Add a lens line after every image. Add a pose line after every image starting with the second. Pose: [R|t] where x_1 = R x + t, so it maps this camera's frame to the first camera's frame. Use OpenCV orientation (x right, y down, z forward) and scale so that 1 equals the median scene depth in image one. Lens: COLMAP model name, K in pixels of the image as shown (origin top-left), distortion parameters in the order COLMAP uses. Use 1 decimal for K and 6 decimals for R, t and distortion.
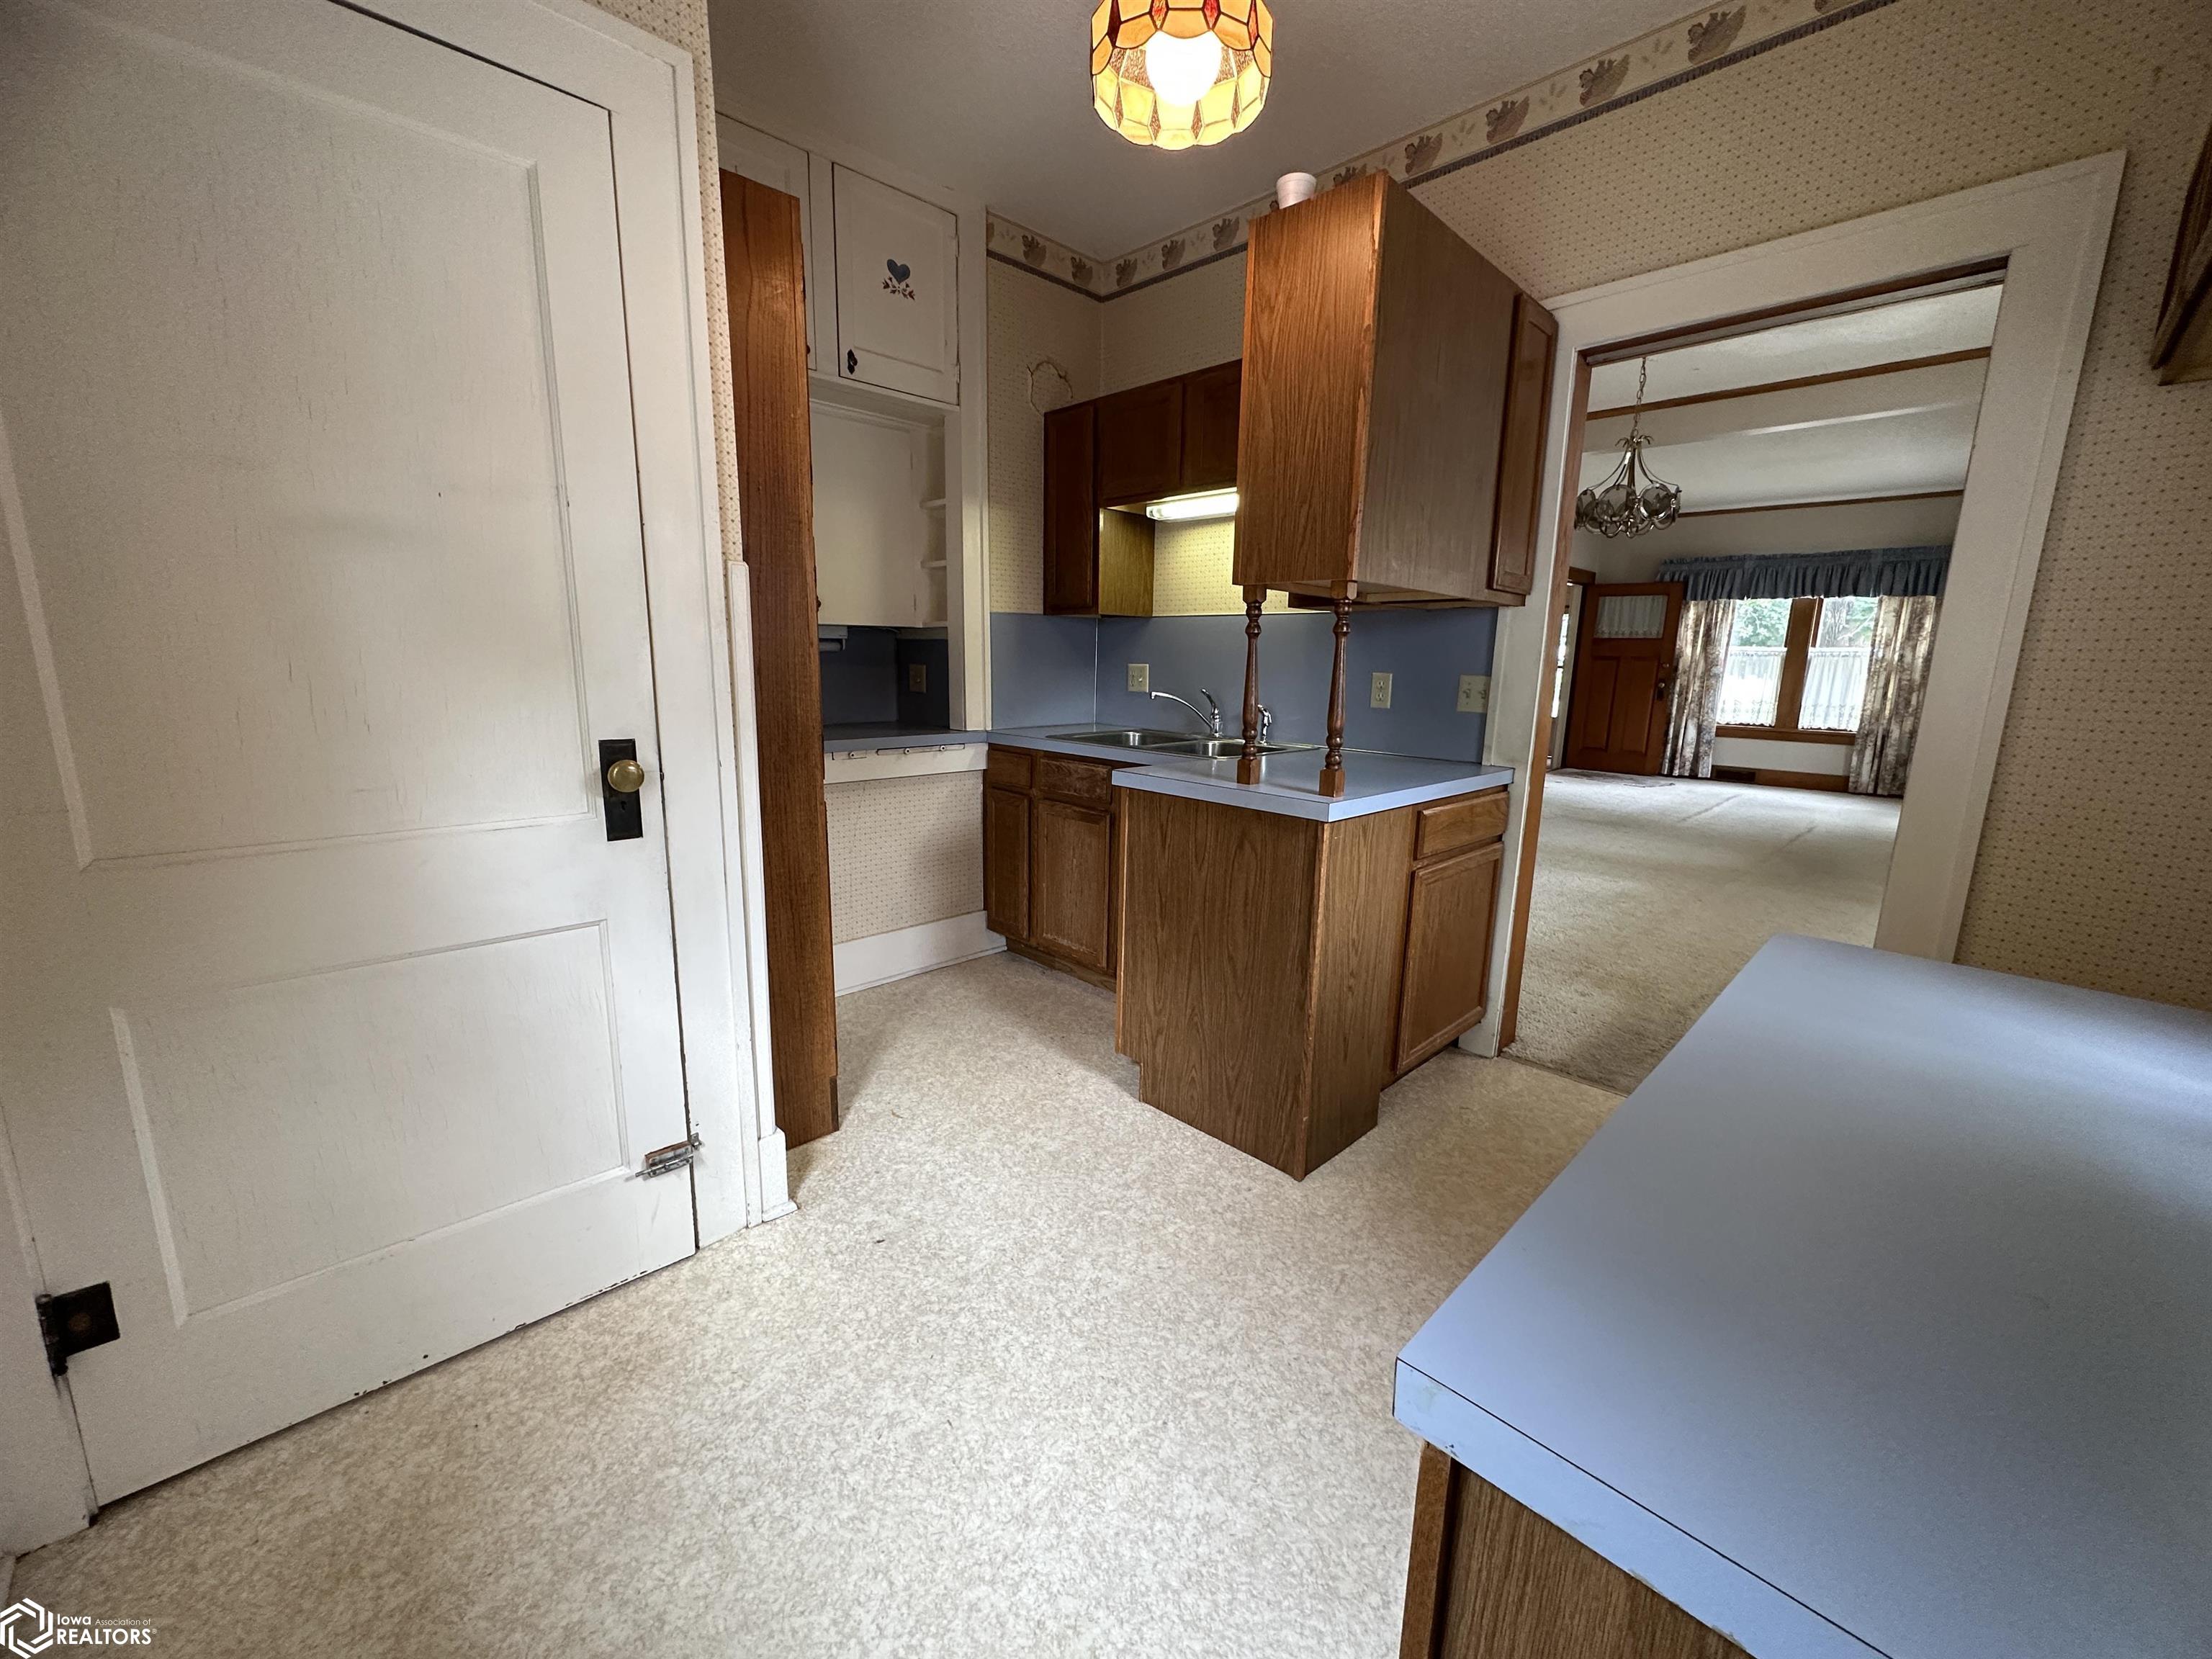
lens RADIAL K [[883.3, 0, 1105.9], [0, 883.3, 830.4], [0, 0, 1]] dist [0.000019, -0.000082]
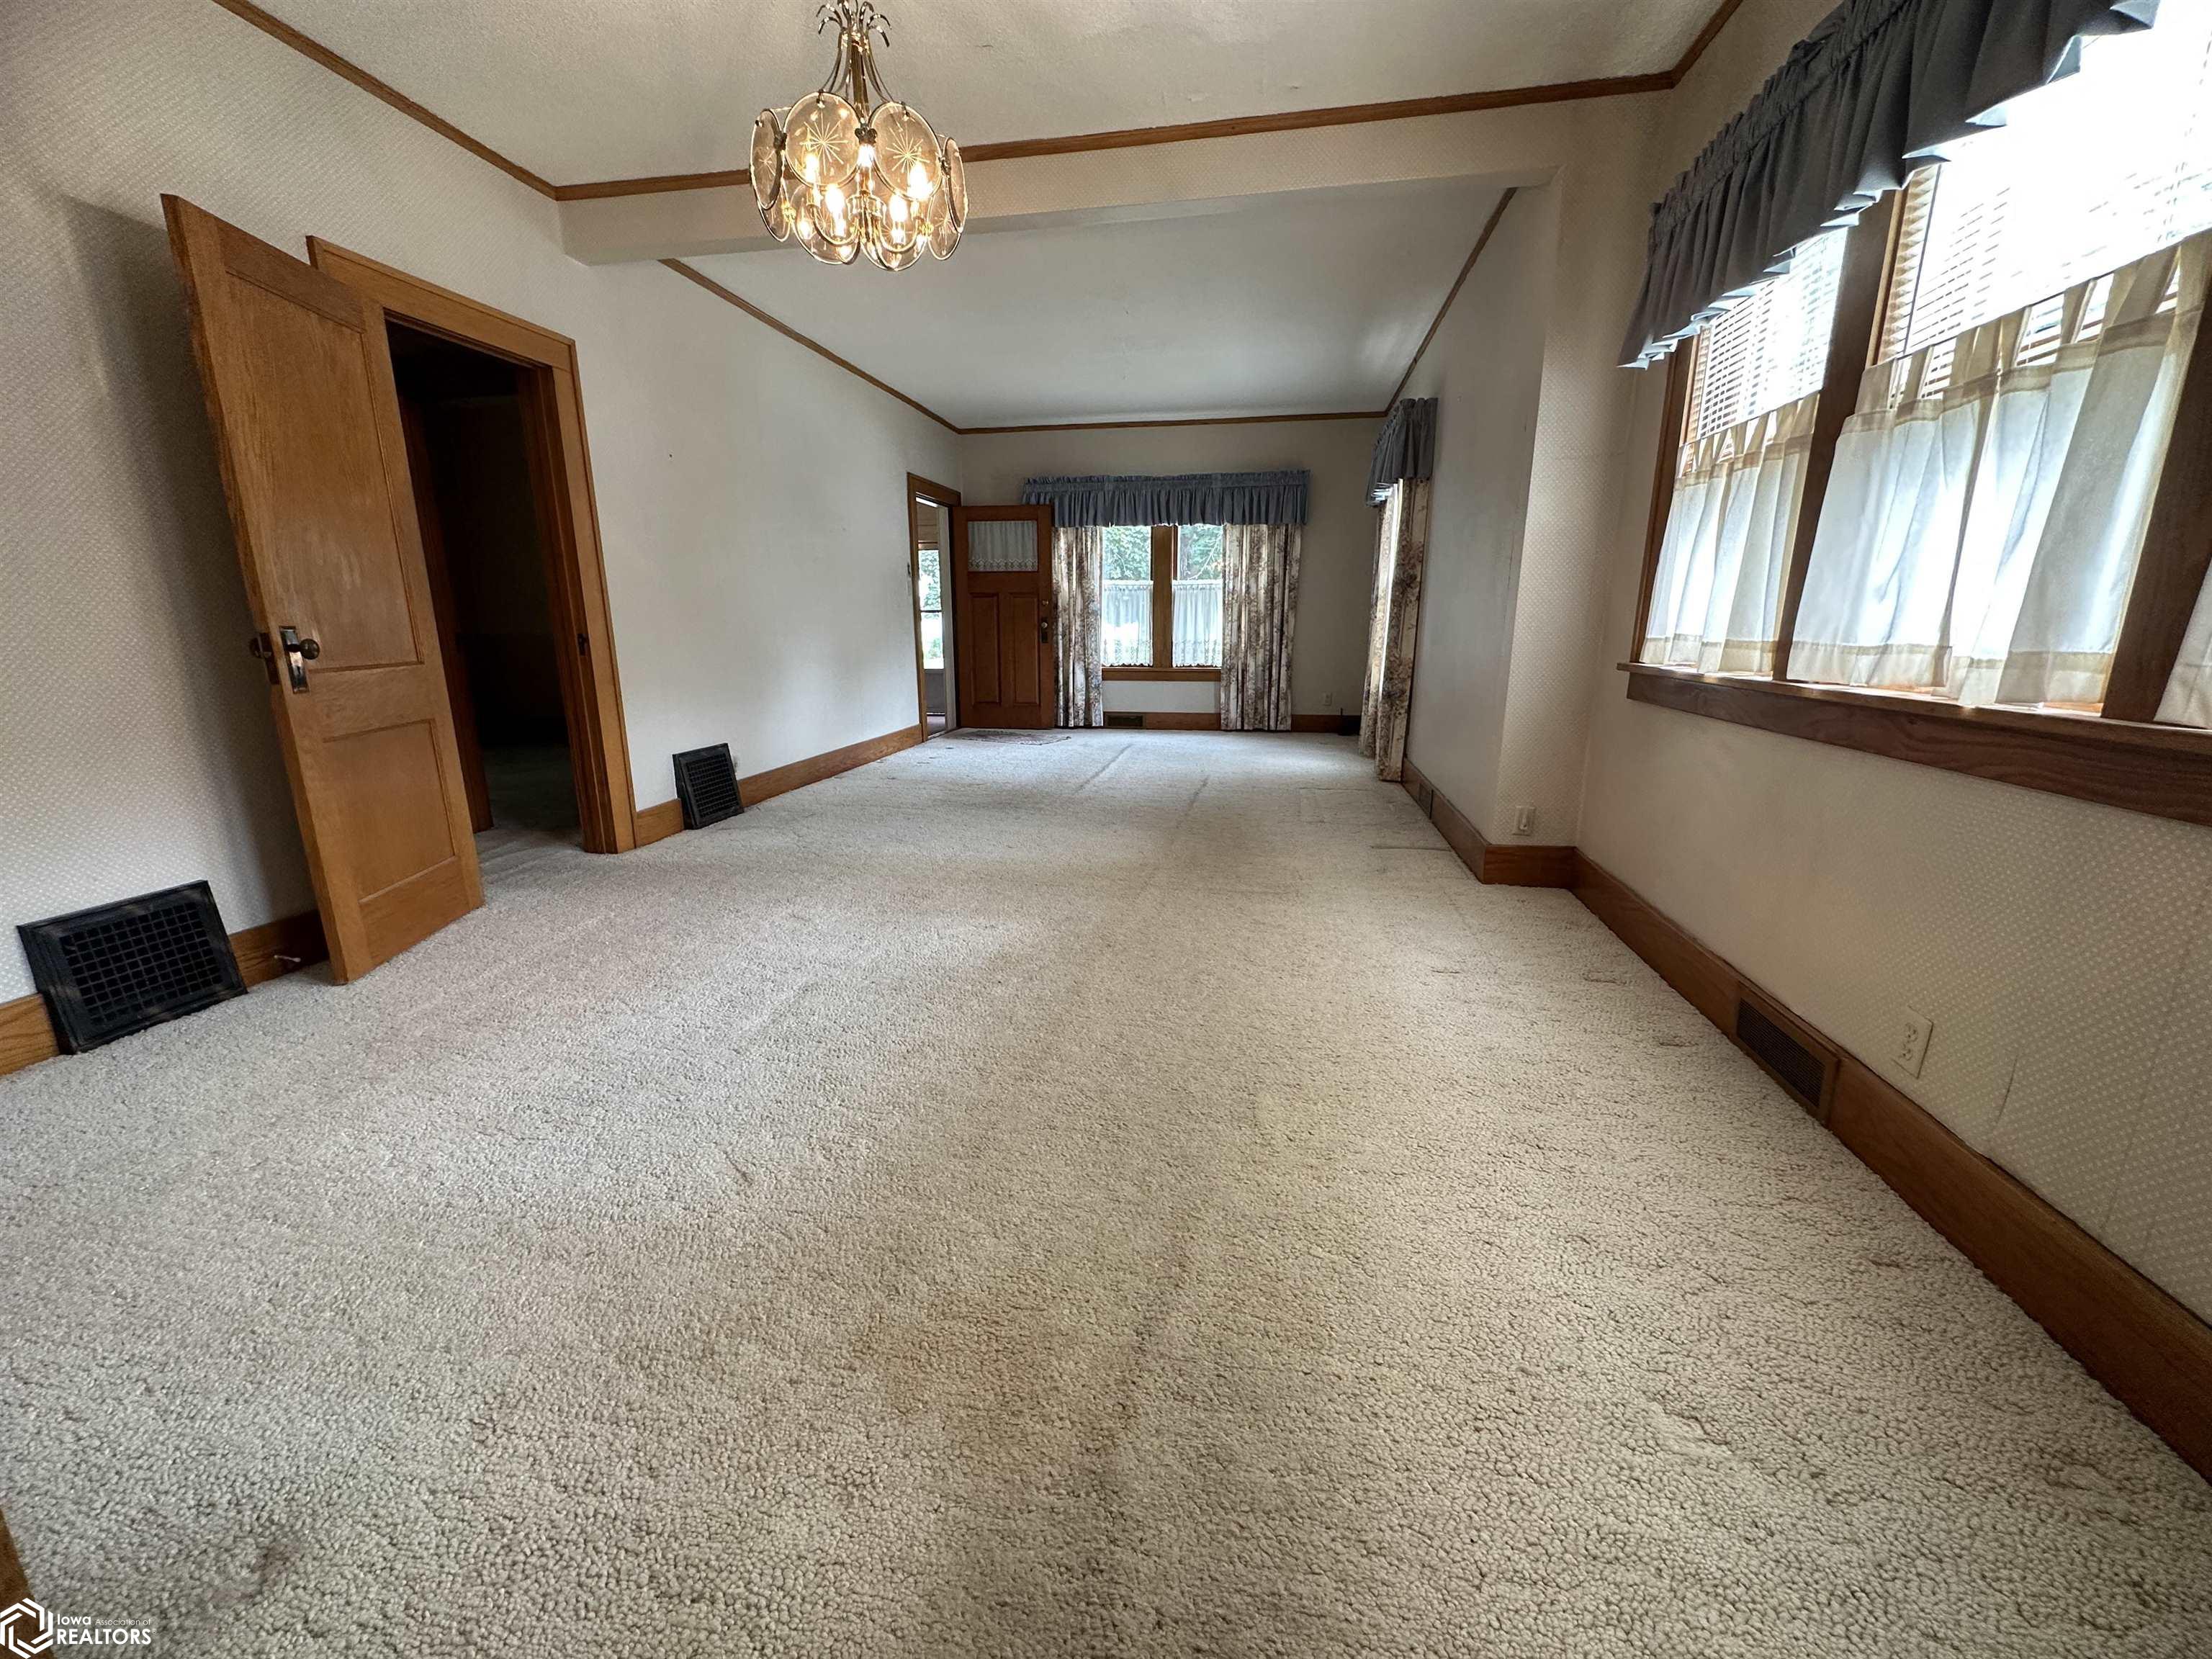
lens RADIAL K [[883.3, 0, 1105.6], [0, 883.3, 838.7], [0, 0, 1]] dist [0.000019, -0.000082]
pose [[0.822679, -0.155861, 0.546724, 0.174637], [0.127638, 0.987771, 0.089533, -0.026881], [-0.553993, -0.003874, 0.832512, 0.246387]]
